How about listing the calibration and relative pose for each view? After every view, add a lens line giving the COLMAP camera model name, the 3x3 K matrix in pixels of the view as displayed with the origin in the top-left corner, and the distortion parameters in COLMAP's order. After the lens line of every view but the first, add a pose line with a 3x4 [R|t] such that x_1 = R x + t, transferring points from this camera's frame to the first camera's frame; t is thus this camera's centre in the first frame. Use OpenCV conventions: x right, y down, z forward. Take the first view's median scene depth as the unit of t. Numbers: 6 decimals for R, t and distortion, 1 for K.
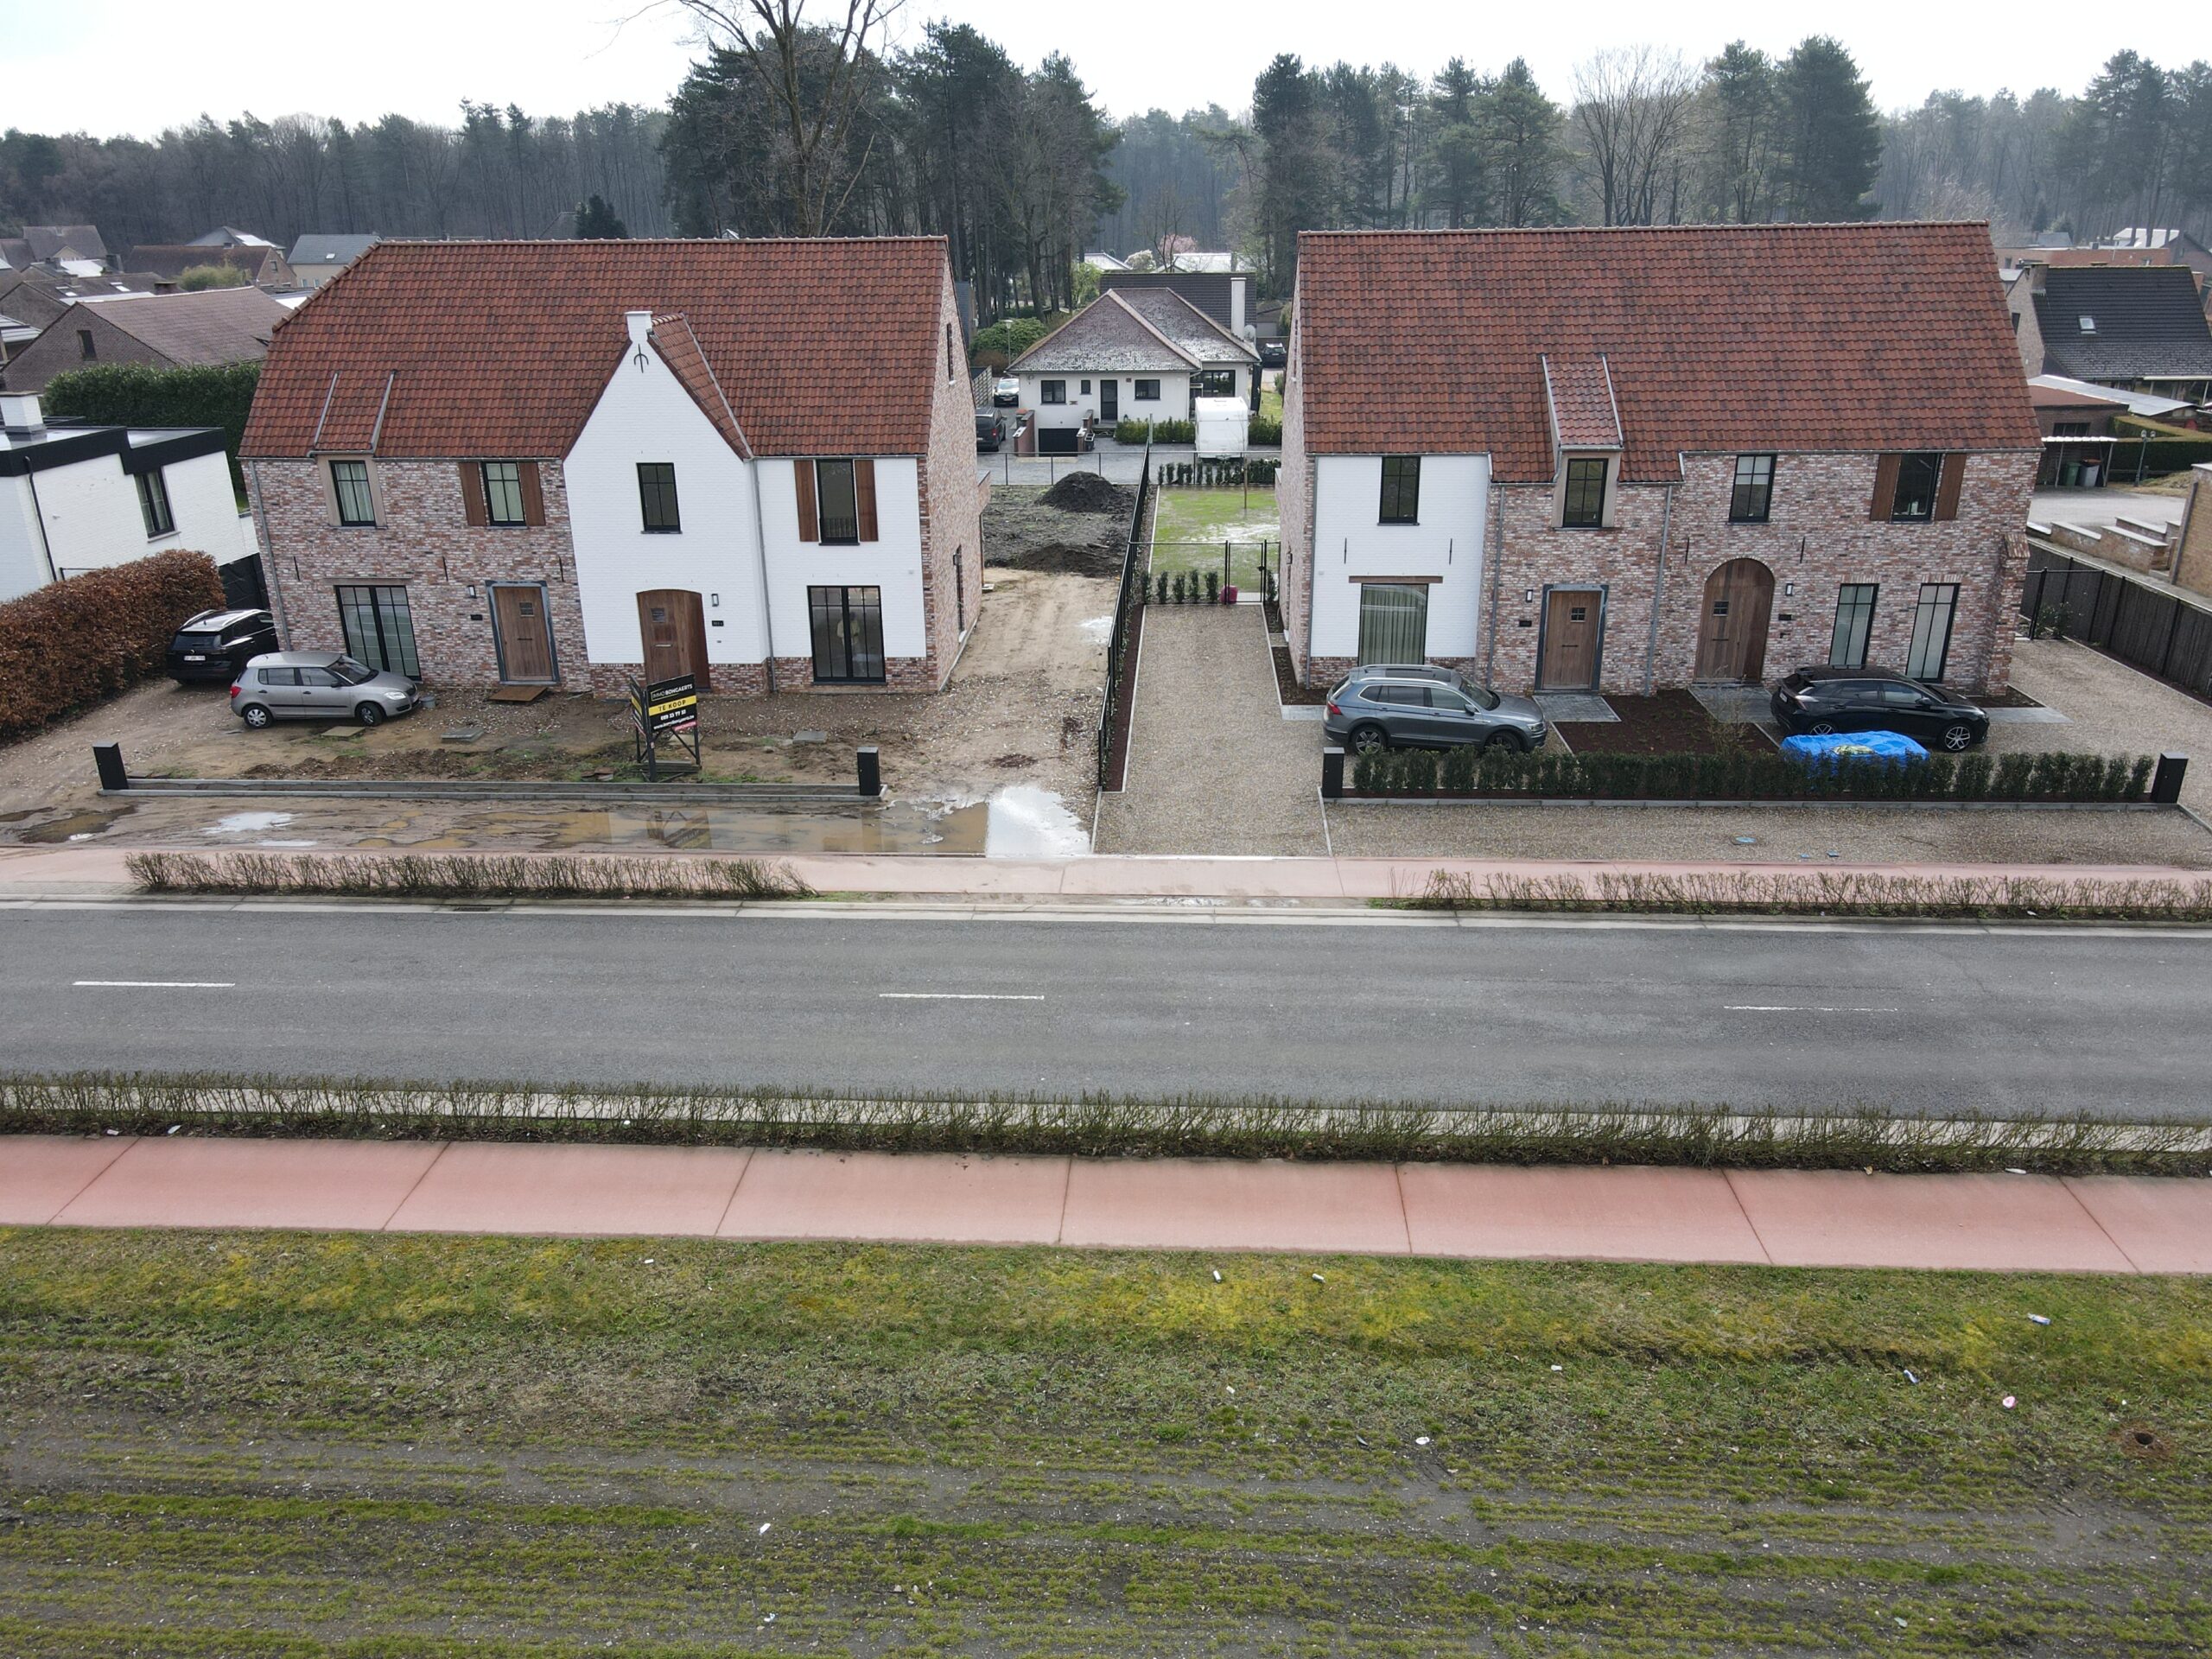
lens RADIAL K [[1611.4, 0, 1095.6], [0, 1611.4, 834.0], [0, 0, 1]] dist [-0.002377, 0.014383]
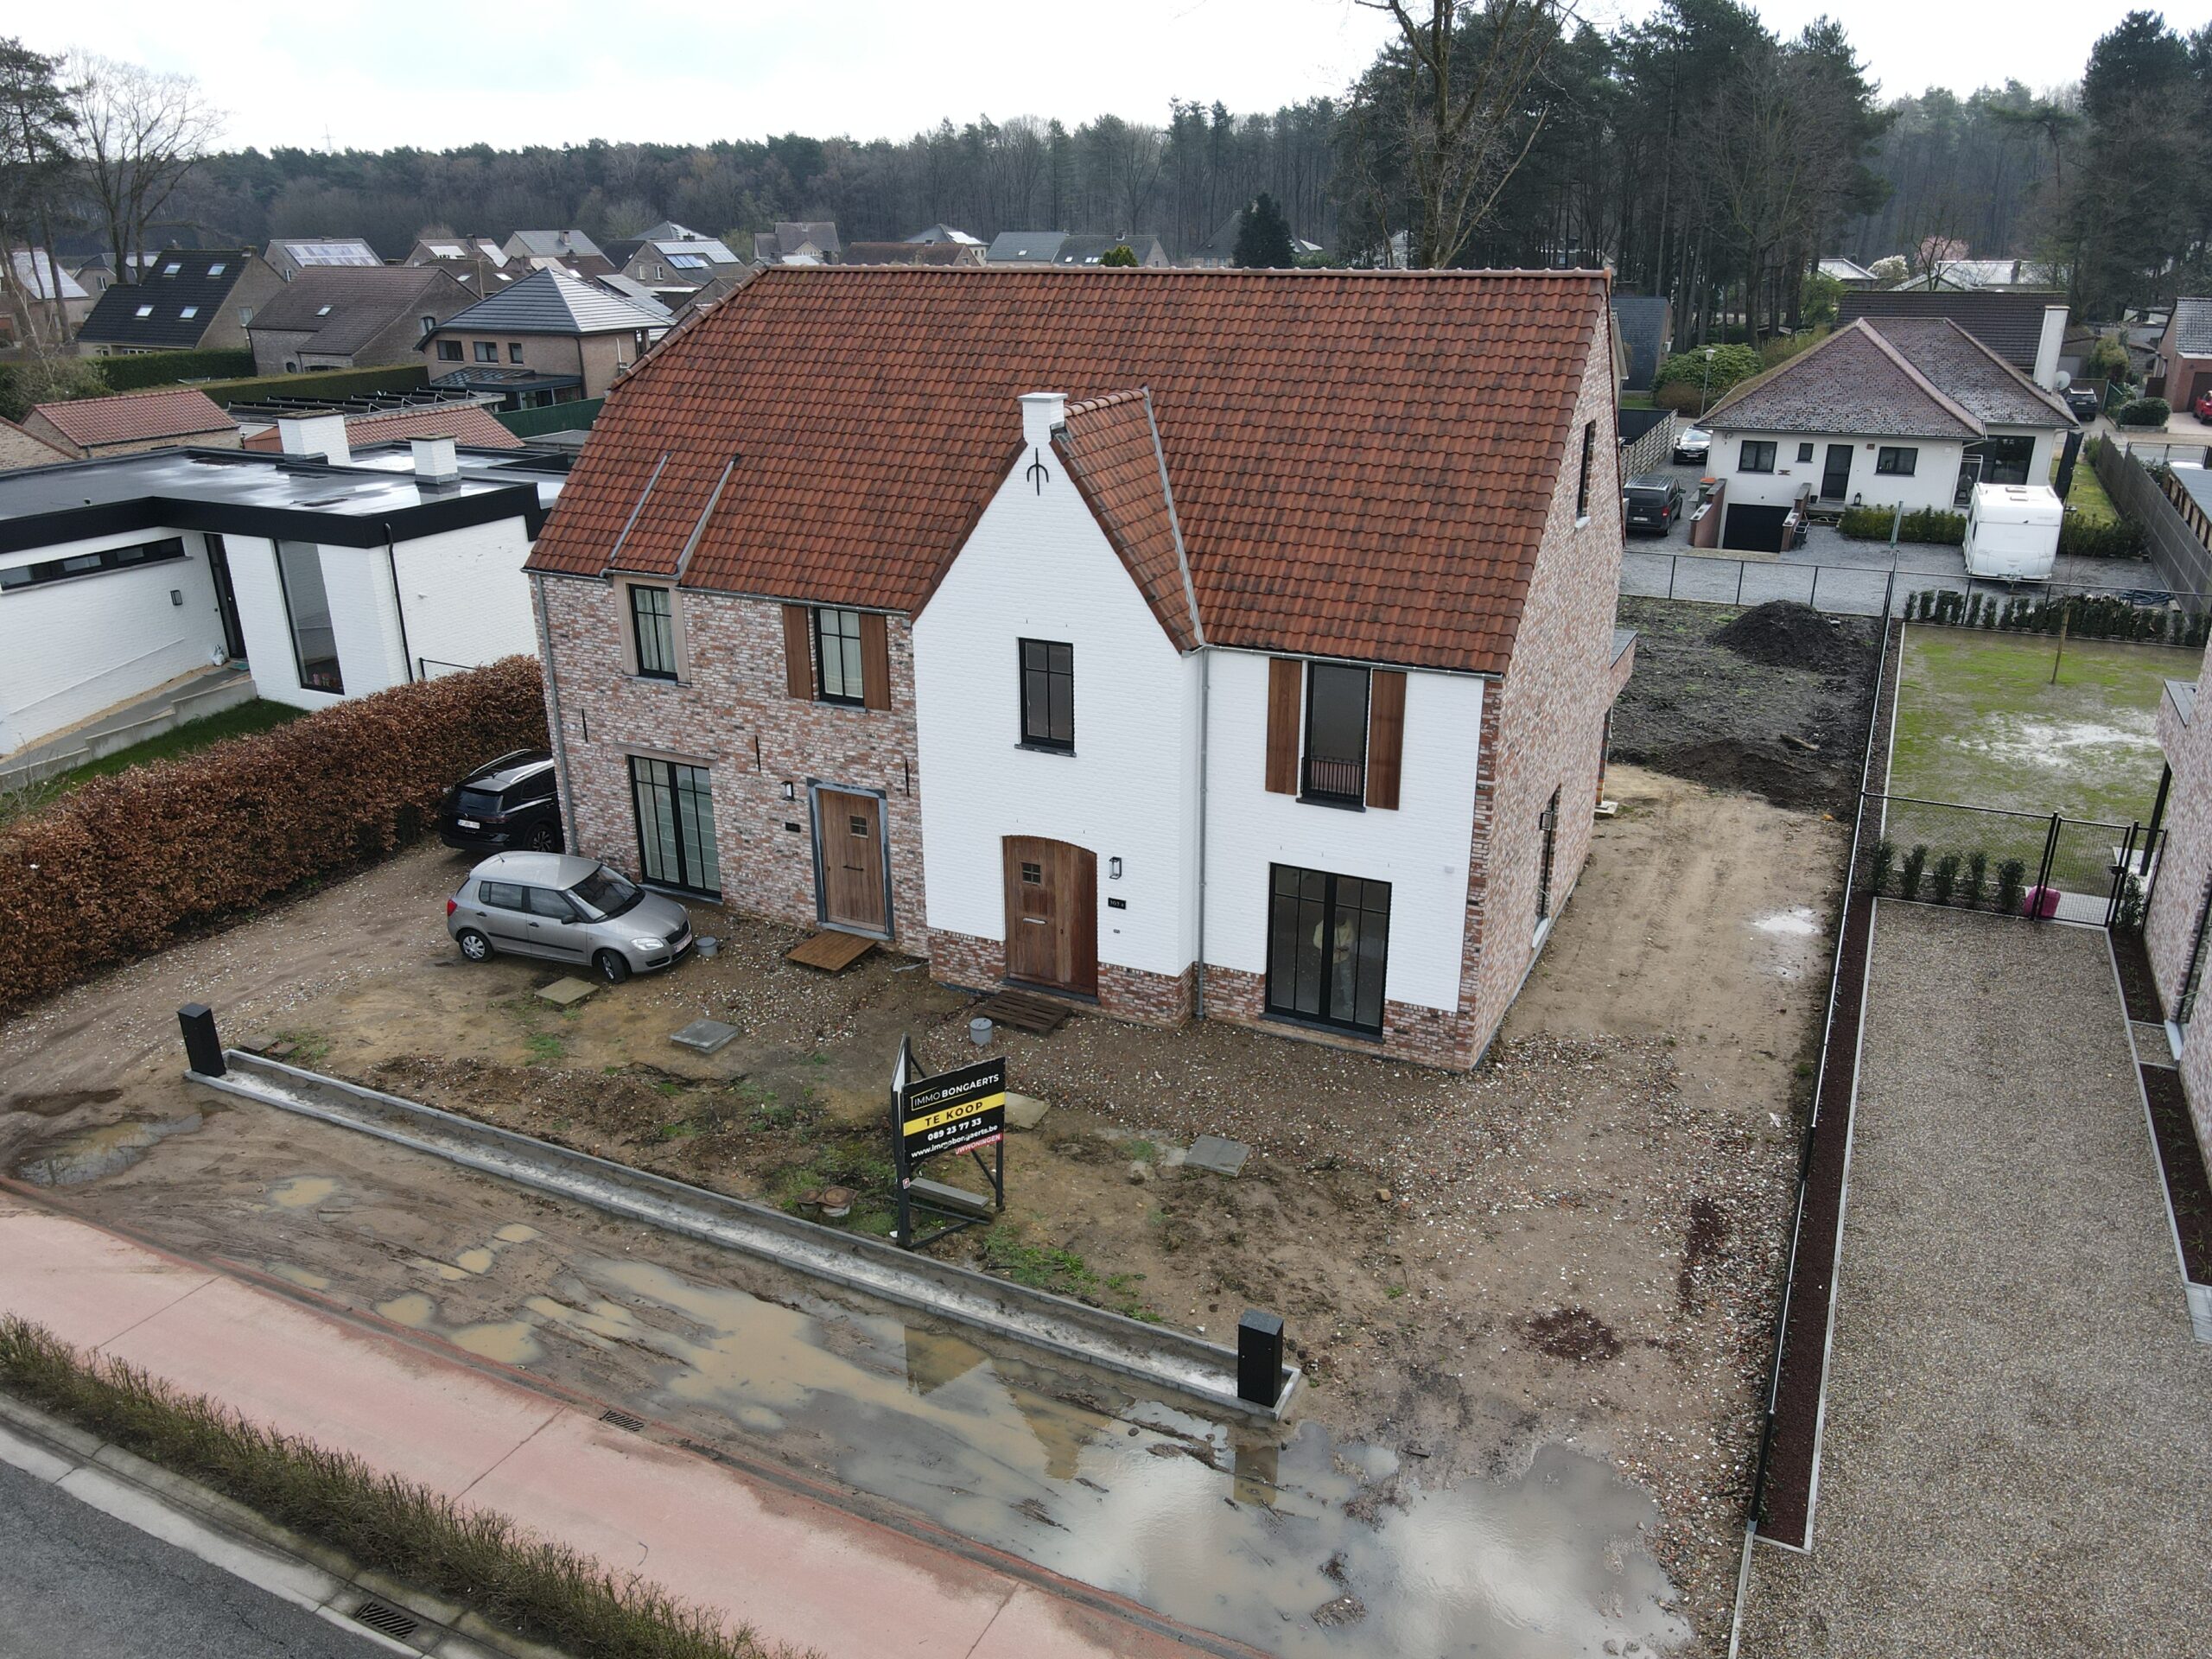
lens RADIAL K [[1611.4, 0, 1093.9], [0, 1611.4, 839.7], [0, 0, 1]] dist [-0.002377, 0.014383]
pose [[0.919857, 0.145859, -0.364126, -0.024975], [-0.144072, 0.989042, 0.032230, -0.172436], [0.364837, 0.022814, 0.930792, 0.430109]]
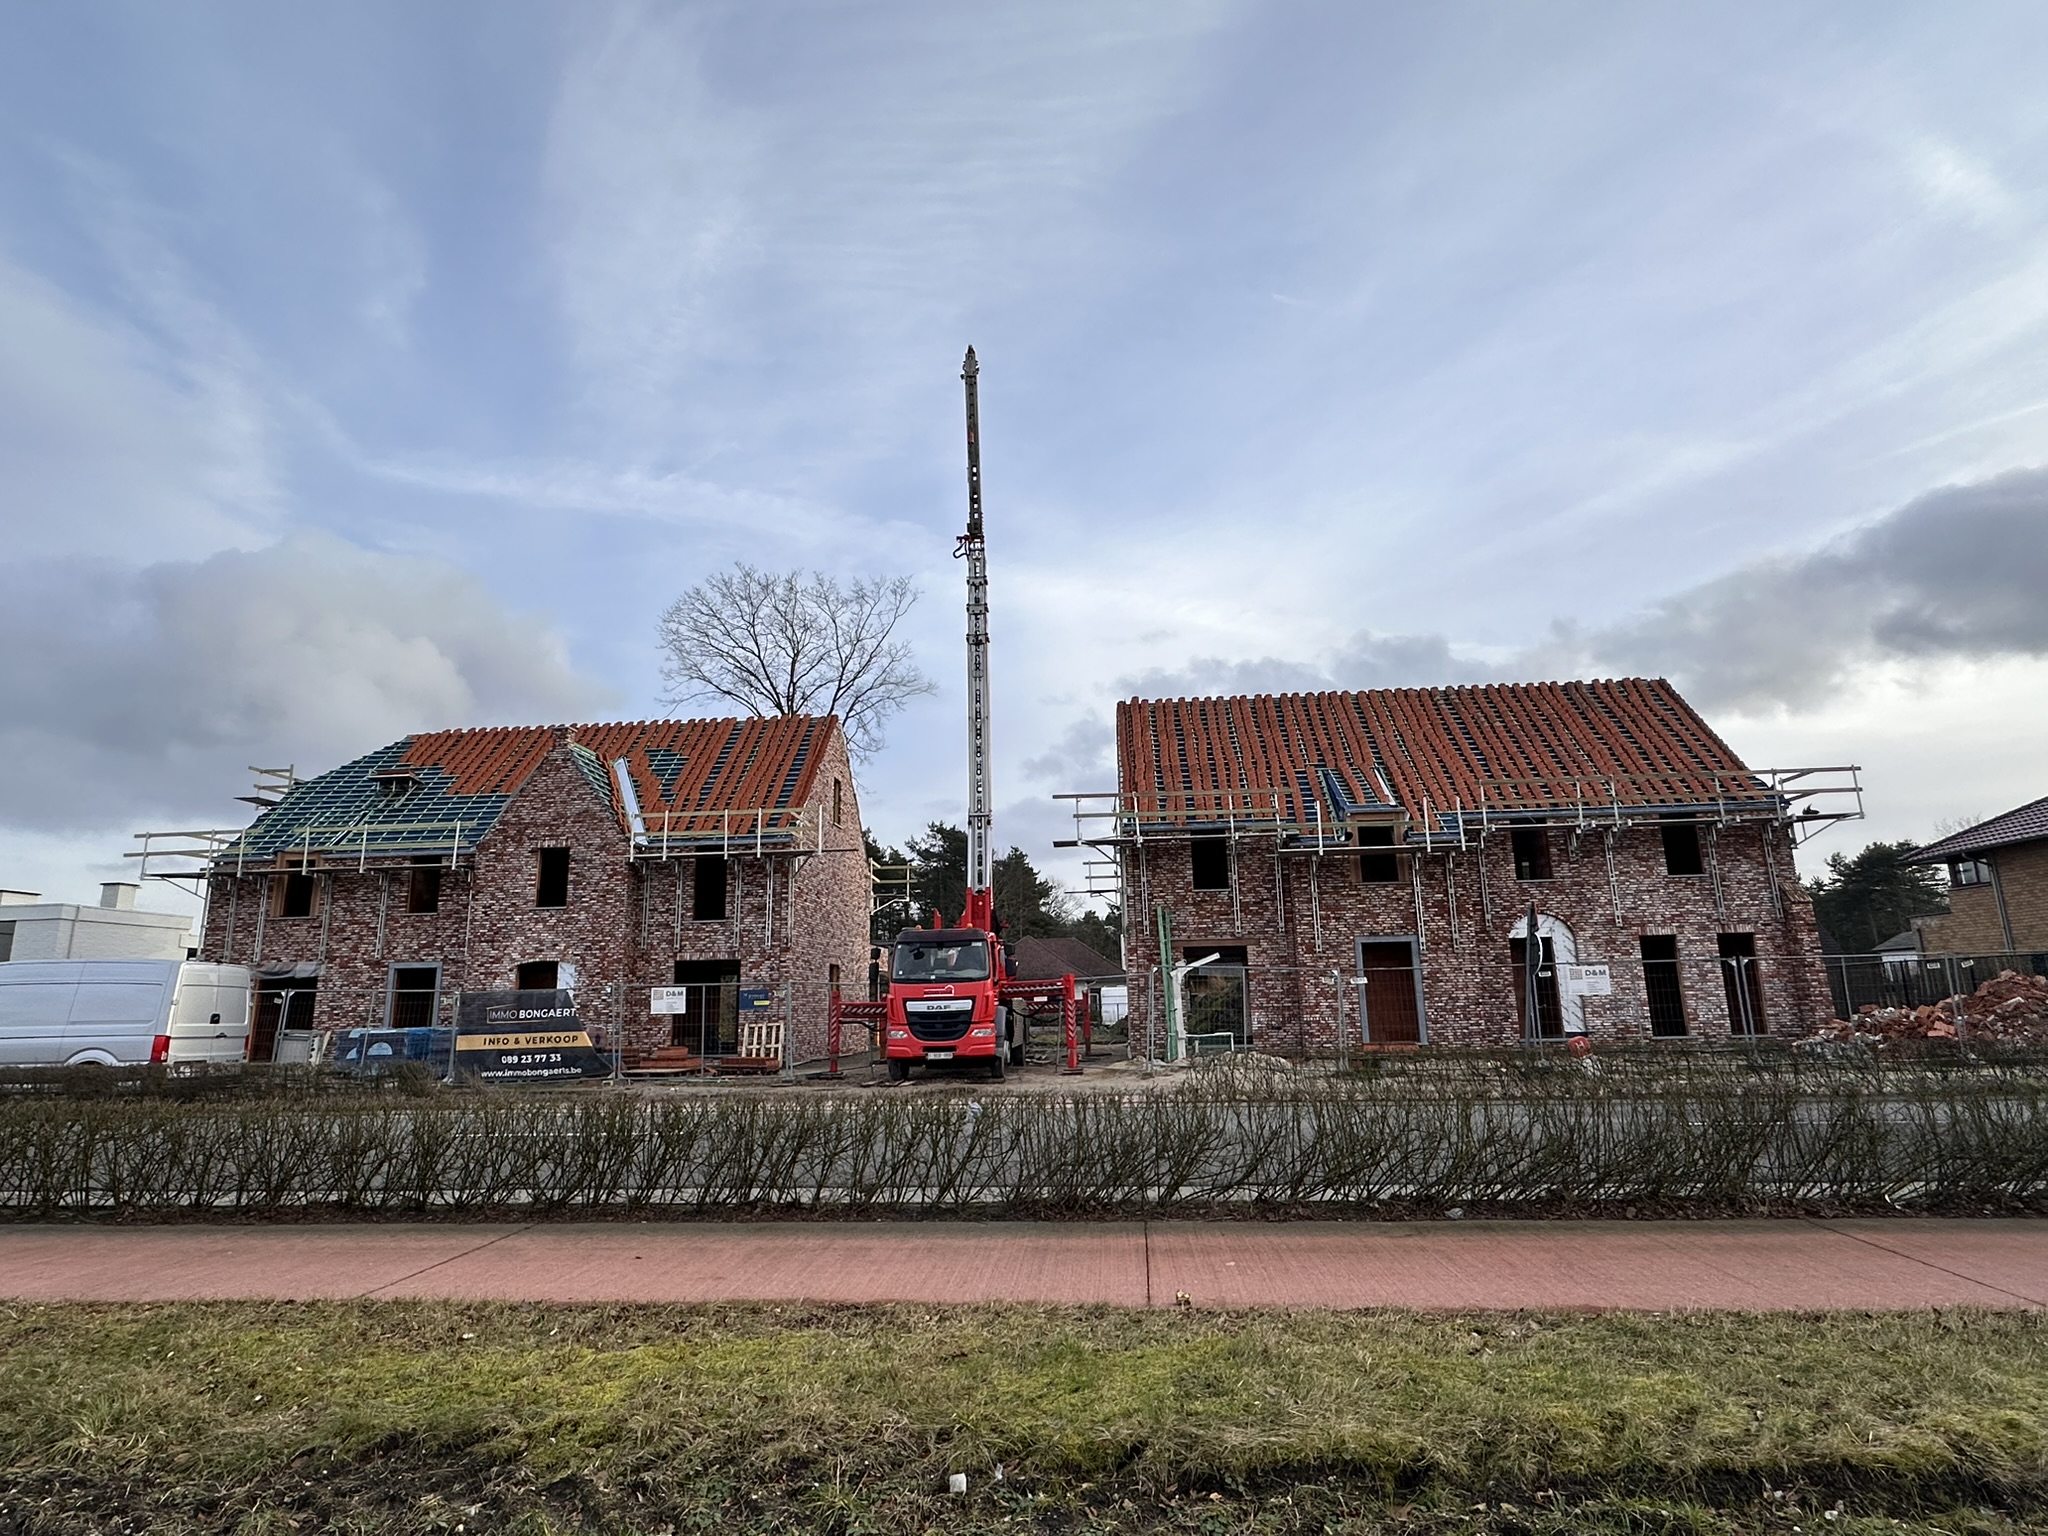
lens RADIAL K [[1084.5, 0, 1027.9], [0, 1084.5, 767.5], [0, 0, 1]] dist [-0.003442, -0.000223]
pose [[0.999490, -0.014639, -0.028372, 0.081942], [-0.003452, 0.833912, -0.551886, 0.140250], [0.031739, 0.551703, 0.833437, 0.325014]]
